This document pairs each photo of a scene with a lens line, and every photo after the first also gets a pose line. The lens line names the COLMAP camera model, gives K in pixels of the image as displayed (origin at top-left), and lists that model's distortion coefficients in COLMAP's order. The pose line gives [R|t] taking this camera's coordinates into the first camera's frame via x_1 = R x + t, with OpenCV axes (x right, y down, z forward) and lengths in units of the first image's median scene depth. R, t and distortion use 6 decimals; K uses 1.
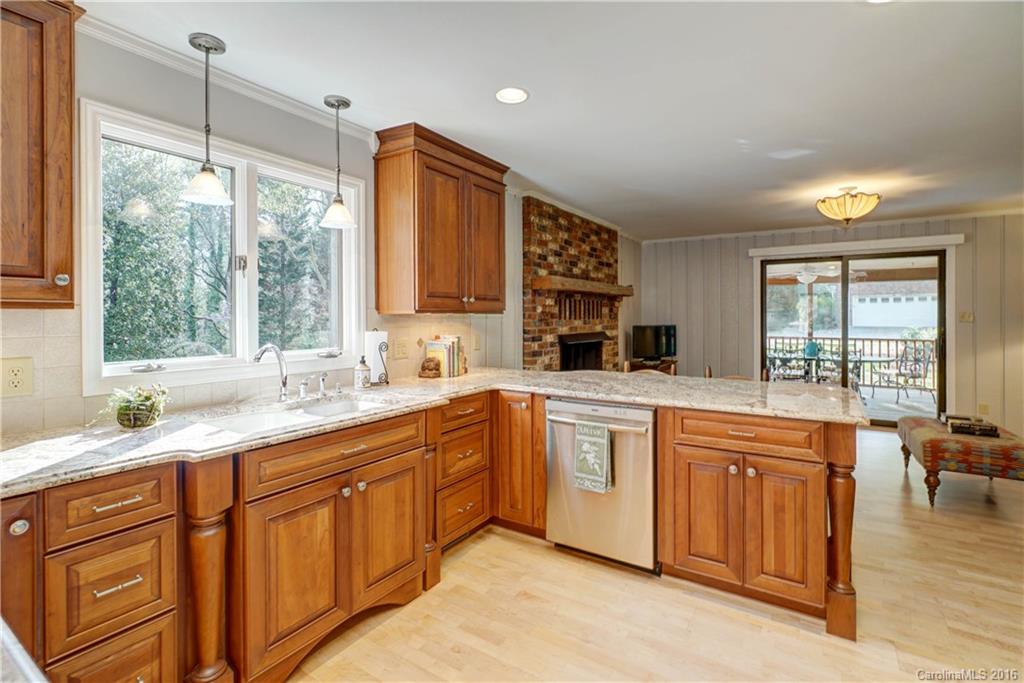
lens RADIAL K [[488.1, 0, 511.8], [0, 488.1, 310.1], [0, 0, 1]] dist [-0.003356, -0.000486]
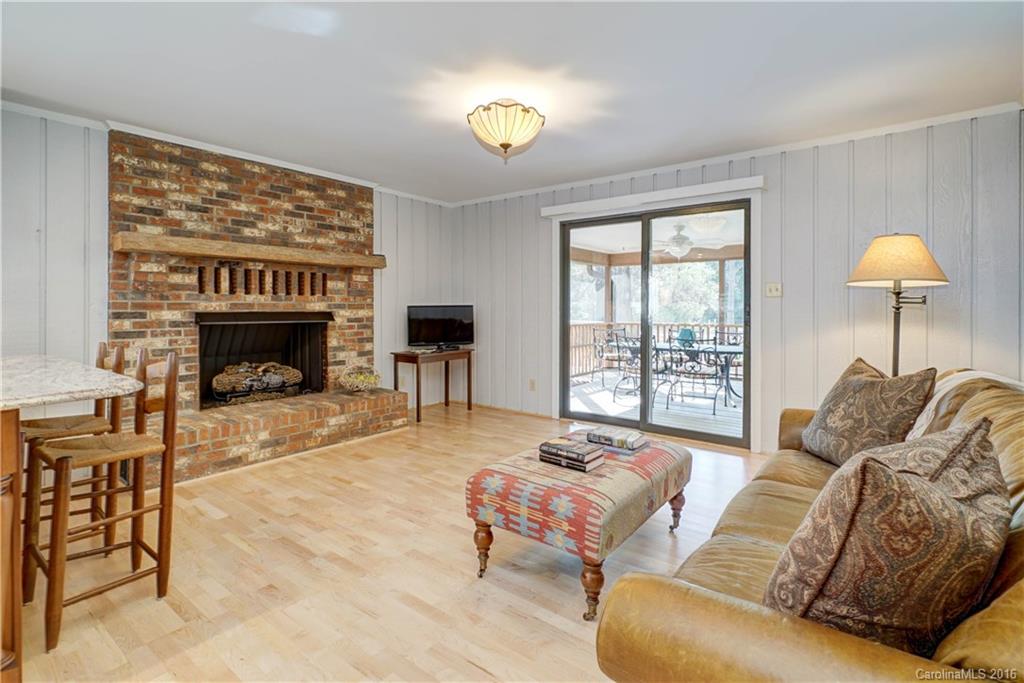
lens RADIAL K [[488.1, 0, 511.8], [0, 488.1, 310.1], [0, 0, 1]] dist [-0.003356, -0.000486]
pose [[0.996298, 0.004772, -0.085834, 0.655871], [-0.003156, 0.999815, 0.018961, 0.030890], [0.085909, -0.018620, 0.996129, 0.258743]]
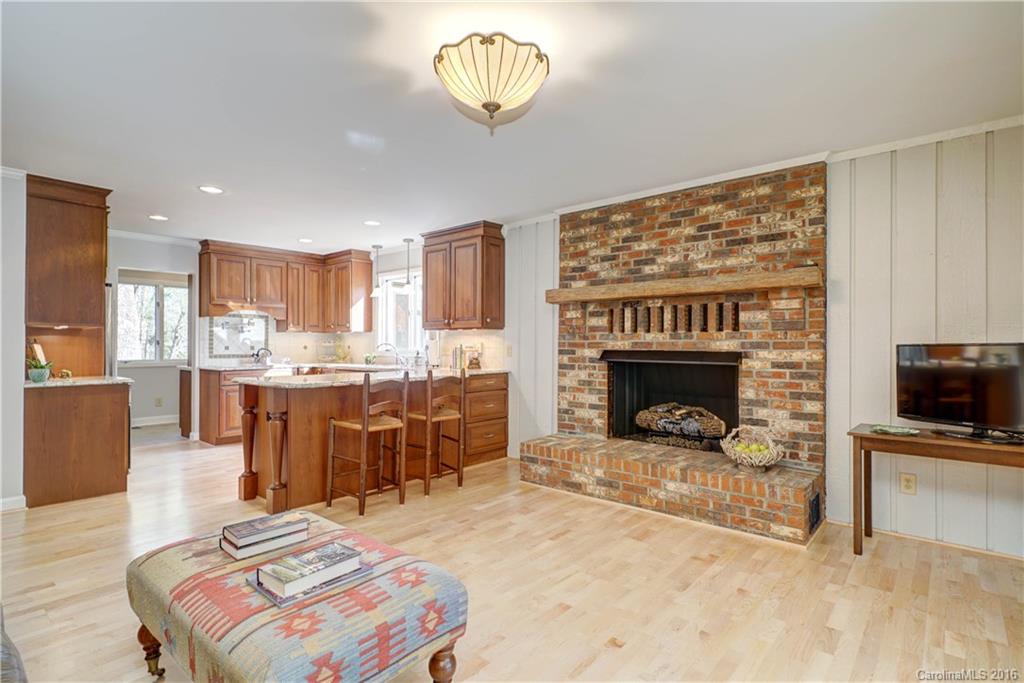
lens RADIAL K [[507.3, 0, 512.0], [0, 507.3, 341.5], [0, 0, 1]] dist [0.000493, 0.000032]
pose [[-0.136329, -0.004202, -0.990655, 1.011559], [0.009191, 0.999943, -0.005506, 0.038097], [0.990621, -0.009856, -0.136282, 0.939016]]
